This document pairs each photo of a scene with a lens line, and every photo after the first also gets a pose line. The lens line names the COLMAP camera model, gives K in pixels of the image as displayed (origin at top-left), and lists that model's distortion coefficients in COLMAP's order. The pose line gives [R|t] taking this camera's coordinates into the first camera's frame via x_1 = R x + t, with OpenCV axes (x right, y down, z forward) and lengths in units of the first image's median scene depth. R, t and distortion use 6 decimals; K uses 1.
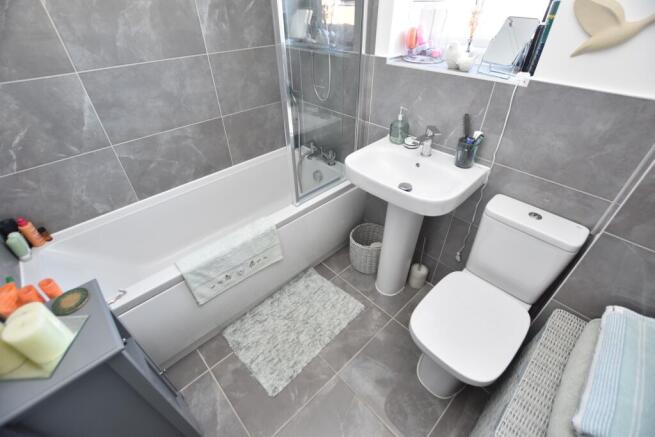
lens RADIAL K [[288.5, 0, 328.7], [0, 288.5, 220.2], [0, 0, 1]] dist [-0.036747, 0.007008]
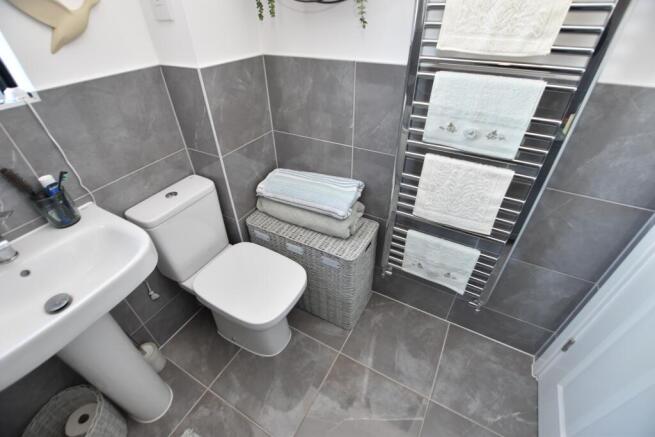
lens RADIAL K [[288.5, 0, 328.7], [0, 288.5, 220.2], [0, 0, 1]] dist [-0.036747, 0.007008]
pose [[-0.299115, -0.571446, 0.764186, -0.300197], [0.610866, 0.500563, 0.613416, -0.249266], [-0.733057, 0.650297, 0.199350, 0.396995]]
